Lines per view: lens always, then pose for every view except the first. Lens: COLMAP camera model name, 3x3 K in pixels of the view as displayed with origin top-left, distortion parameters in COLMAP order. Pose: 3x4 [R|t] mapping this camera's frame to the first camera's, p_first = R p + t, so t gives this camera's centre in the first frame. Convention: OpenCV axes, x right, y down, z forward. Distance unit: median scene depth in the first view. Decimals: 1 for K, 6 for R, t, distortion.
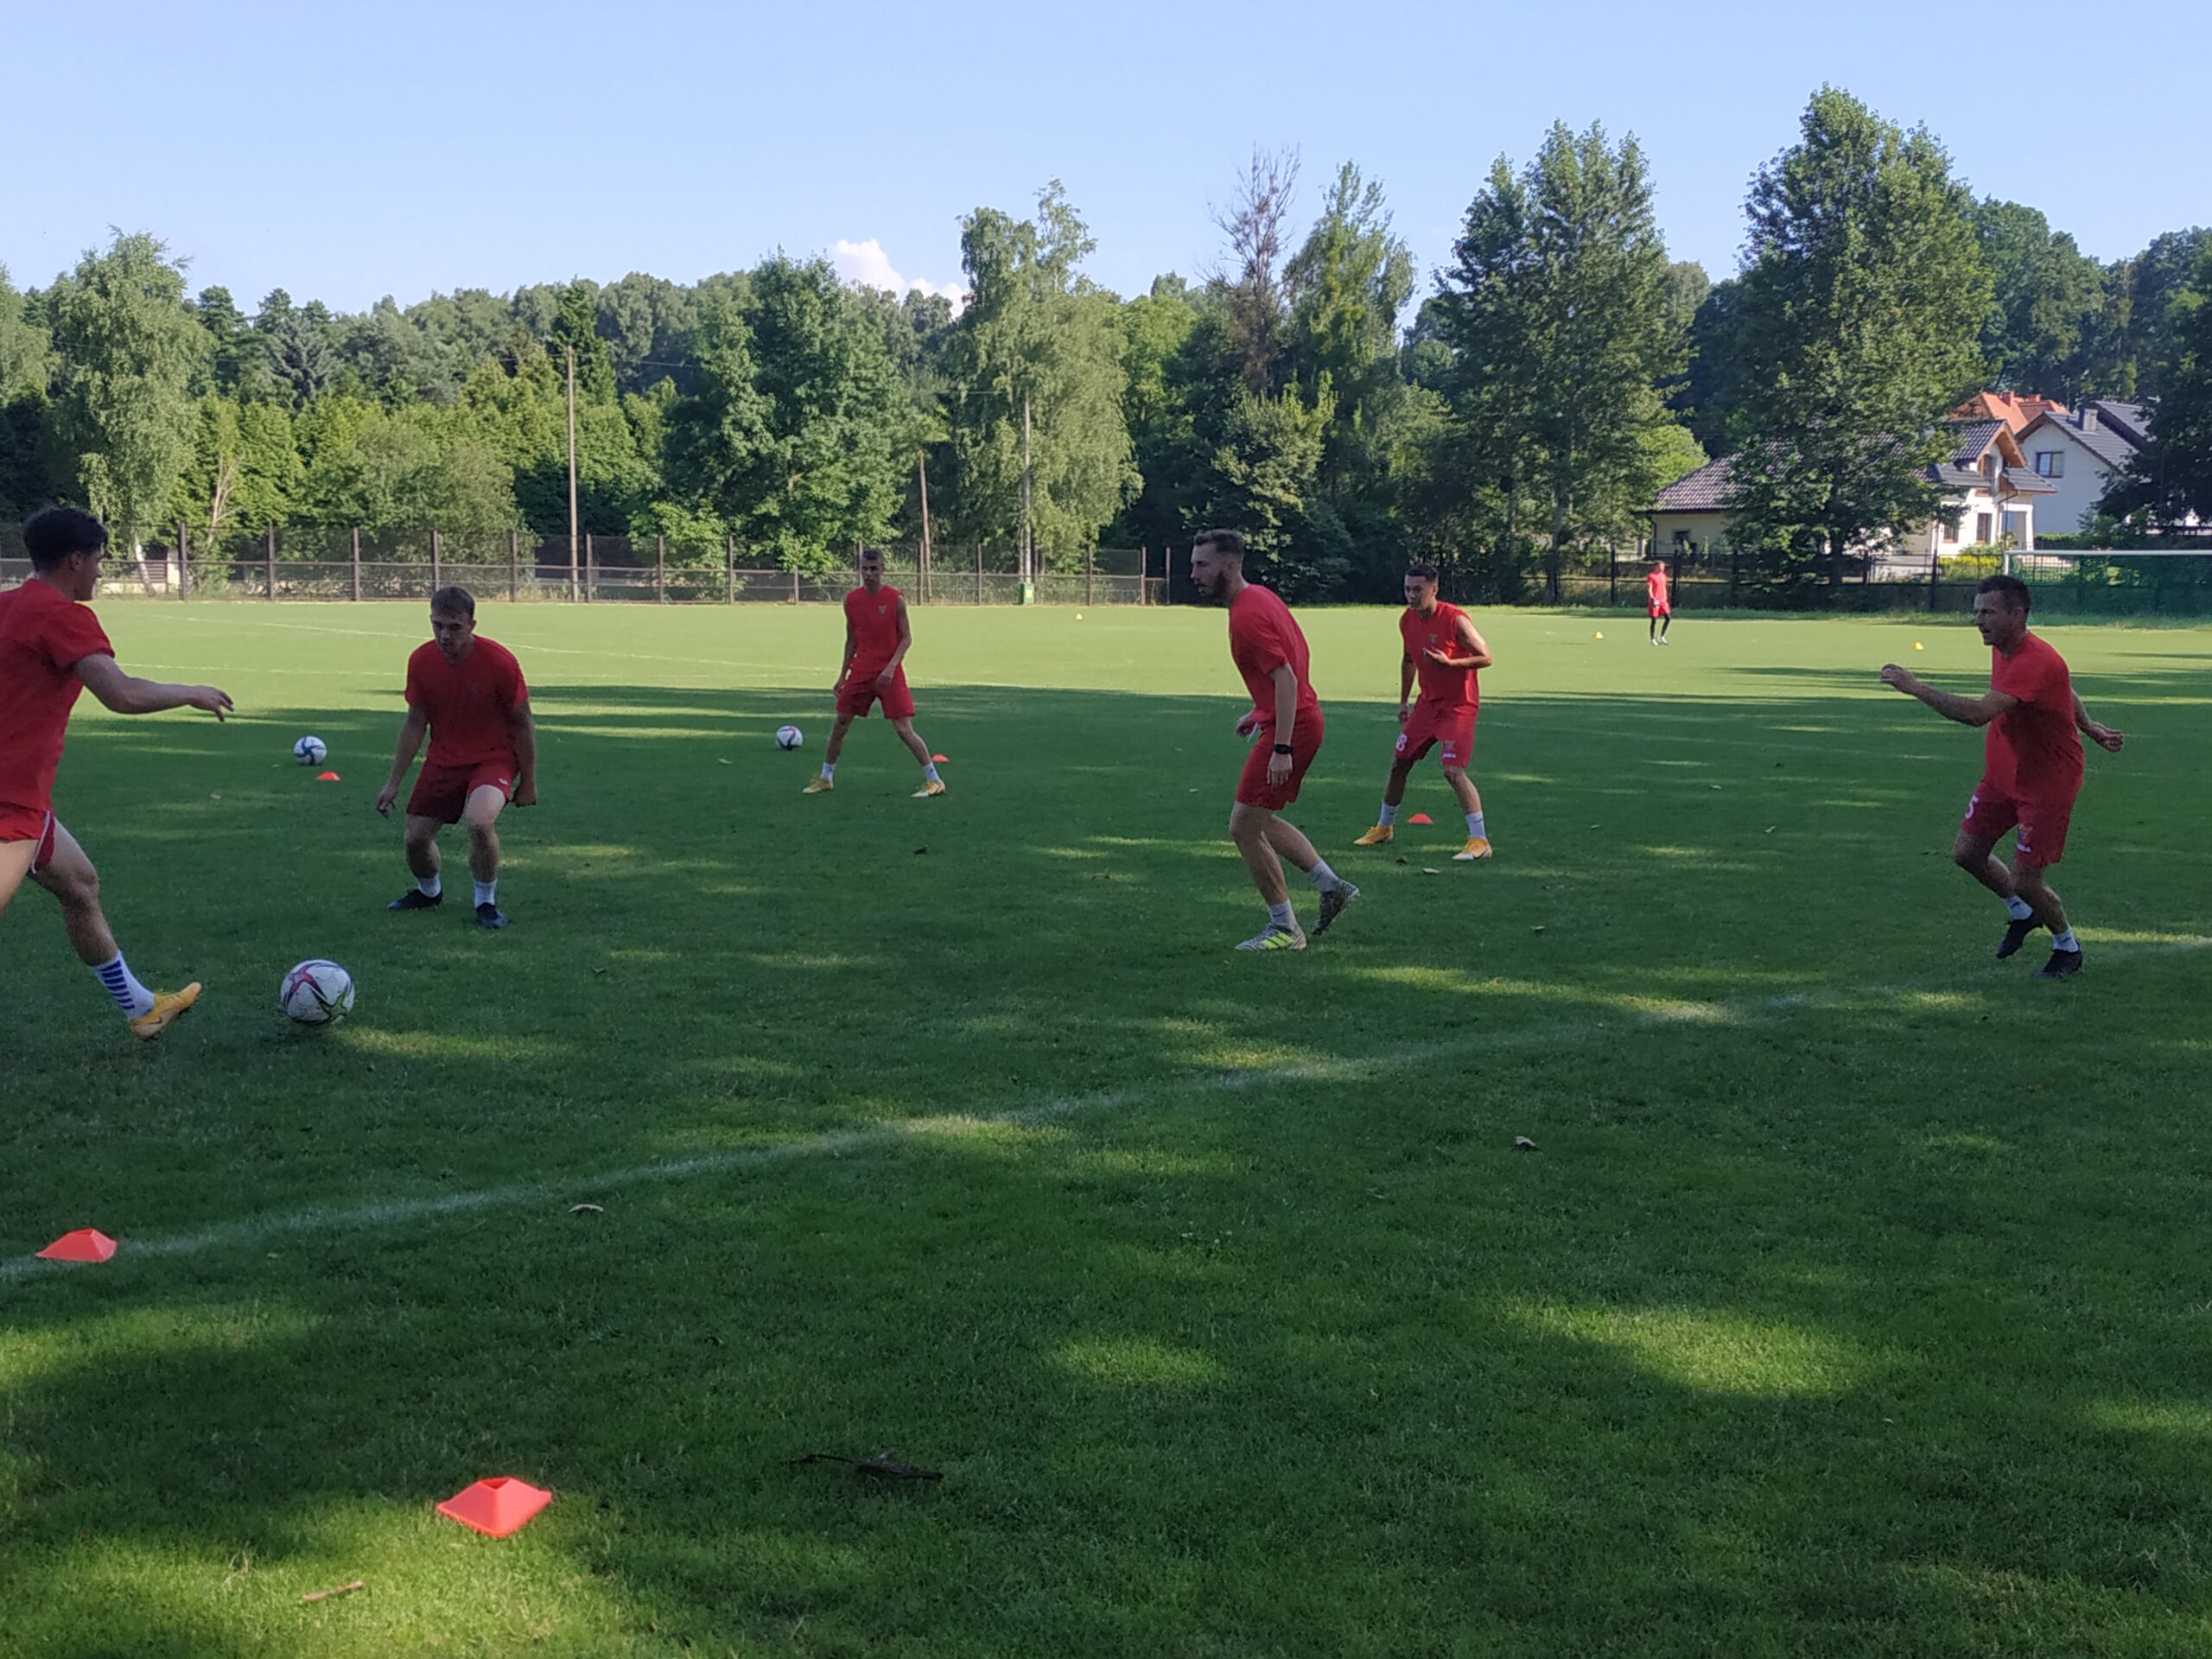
lens RADIAL K [[2418.7, 0, 1095.3], [0, 2418.7, 848.8], [0, 0, 1]] dist [0.033785, 0.000000]
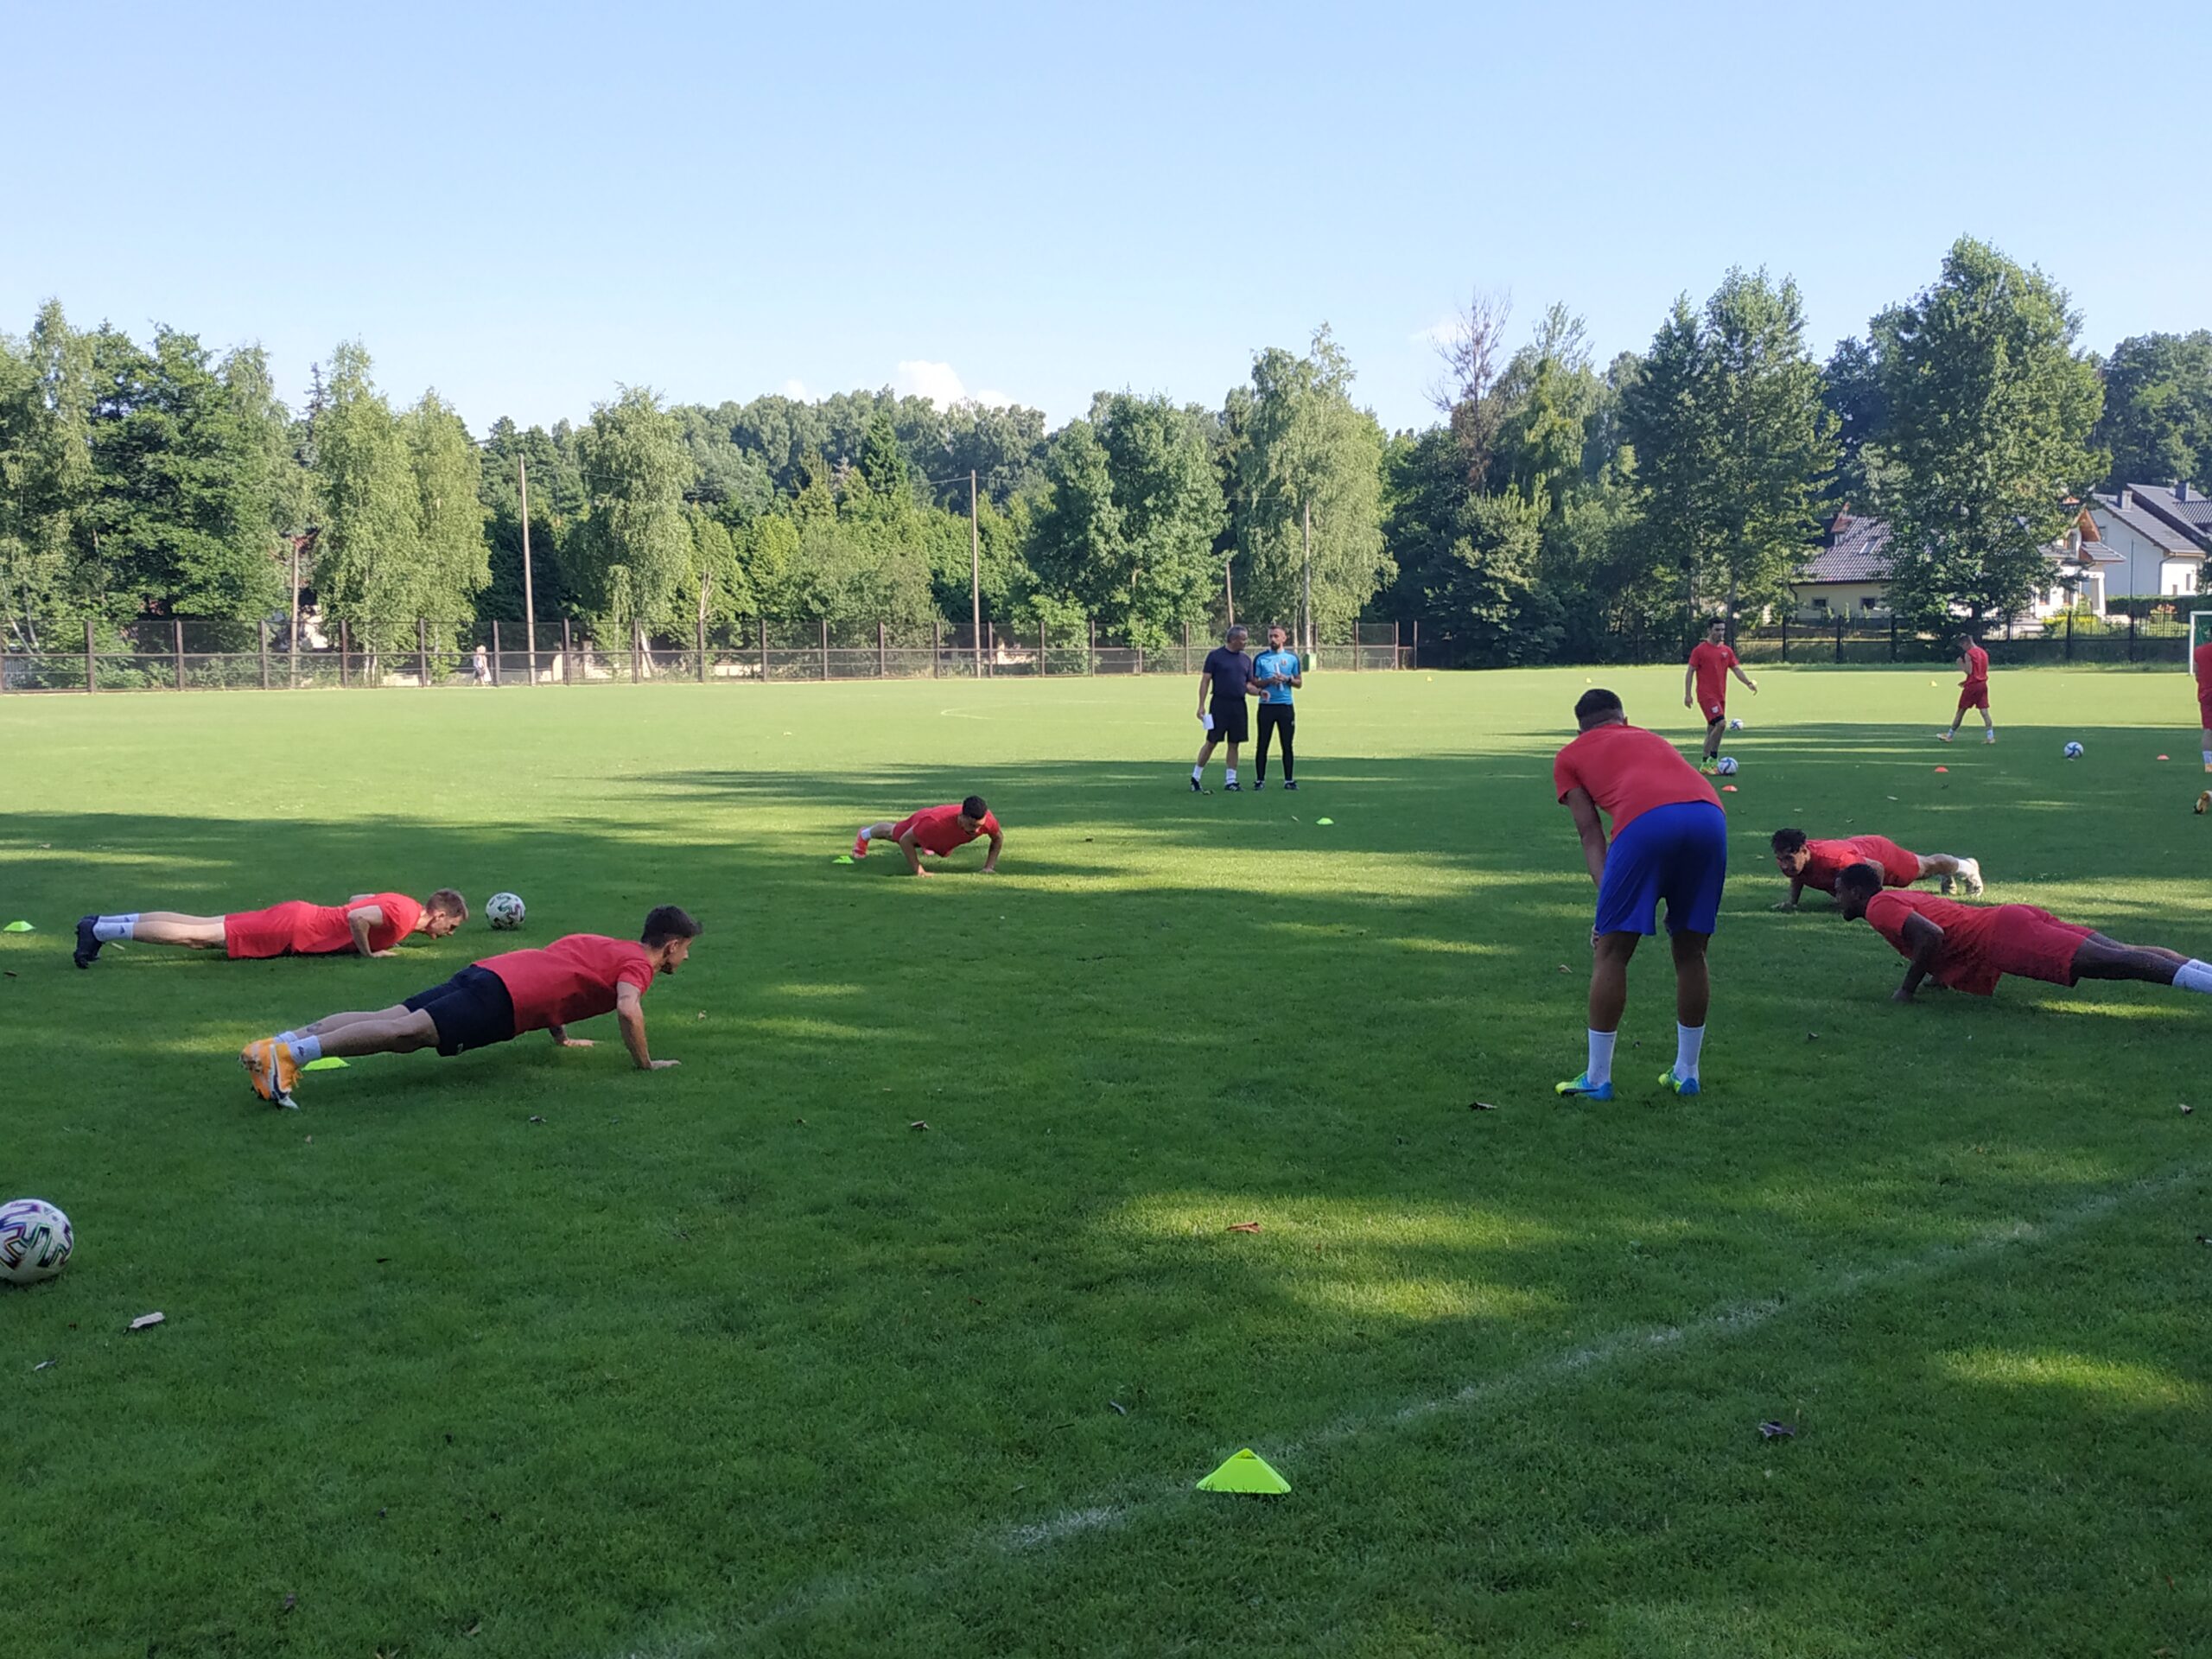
lens RADIAL K [[2108.1, 0, 1071.4], [0, 2108.1, 868.4], [0, 0, 1]] dist [0.028768, 0.000000]
pose [[0.999790, -0.020250, -0.003071, -0.148023], [0.020230, 0.999775, -0.006312, 0.002966], [0.003198, 0.006249, 0.999975, -0.063908]]
